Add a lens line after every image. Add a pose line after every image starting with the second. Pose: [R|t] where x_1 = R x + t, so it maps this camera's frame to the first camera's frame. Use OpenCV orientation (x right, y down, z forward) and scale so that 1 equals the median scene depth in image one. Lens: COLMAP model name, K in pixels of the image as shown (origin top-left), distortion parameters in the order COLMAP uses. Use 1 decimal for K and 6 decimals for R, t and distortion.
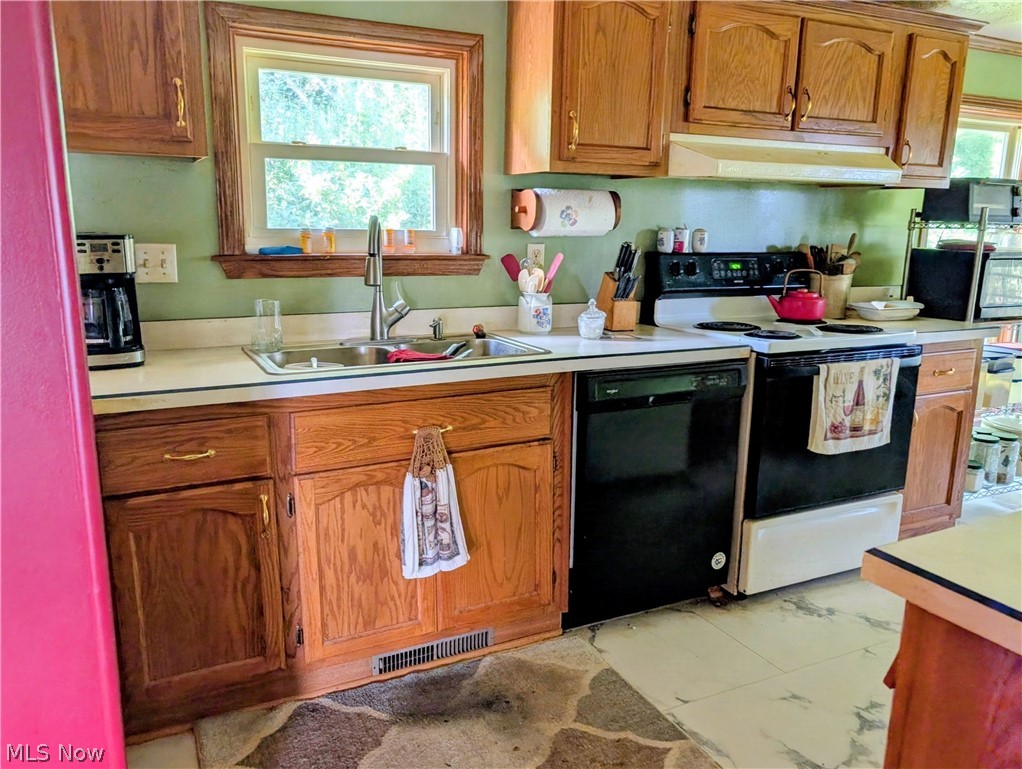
lens RADIAL K [[745.1, 0, 513.5], [0, 745.1, 383.0], [0, 0, 1]] dist [0.025658, -0.016027]
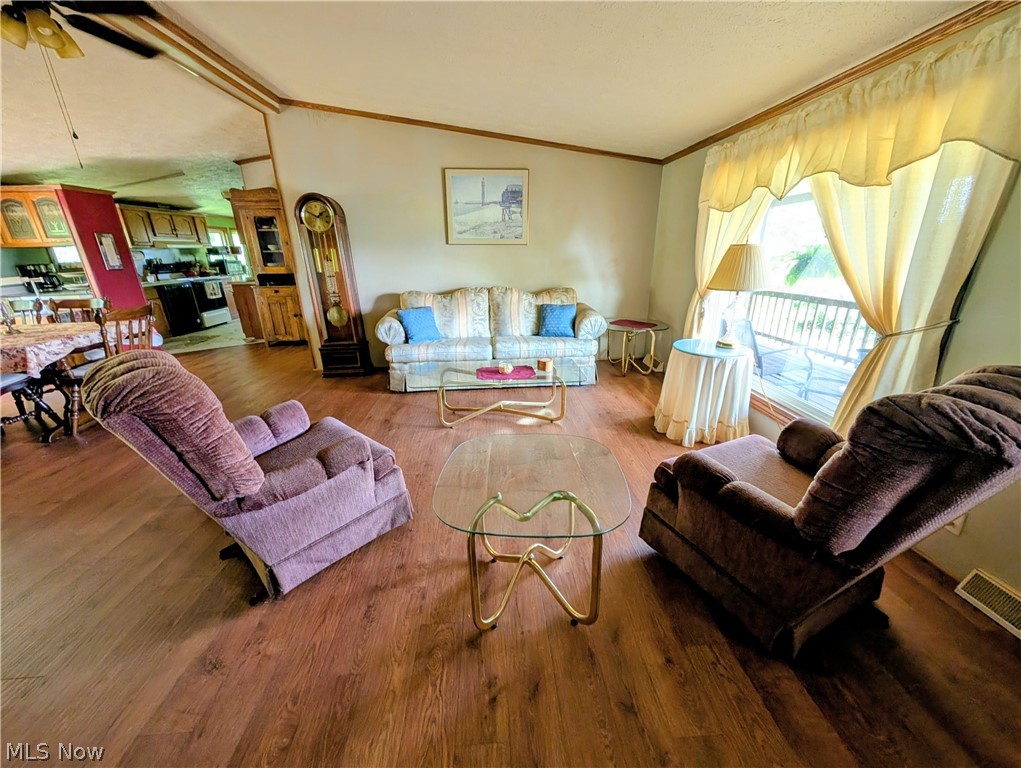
lens RADIAL K [[391.4, 0, 514.0], [0, 391.4, 381.4], [0, 0, 1]] dist [0.004372, 0.000339]
pose [[0.376596, -0.318708, 0.869828, -1.461460], [0.213453, 0.943544, 0.253303, 0.412279], [-0.901451, 0.090274, 0.423364, -2.198825]]
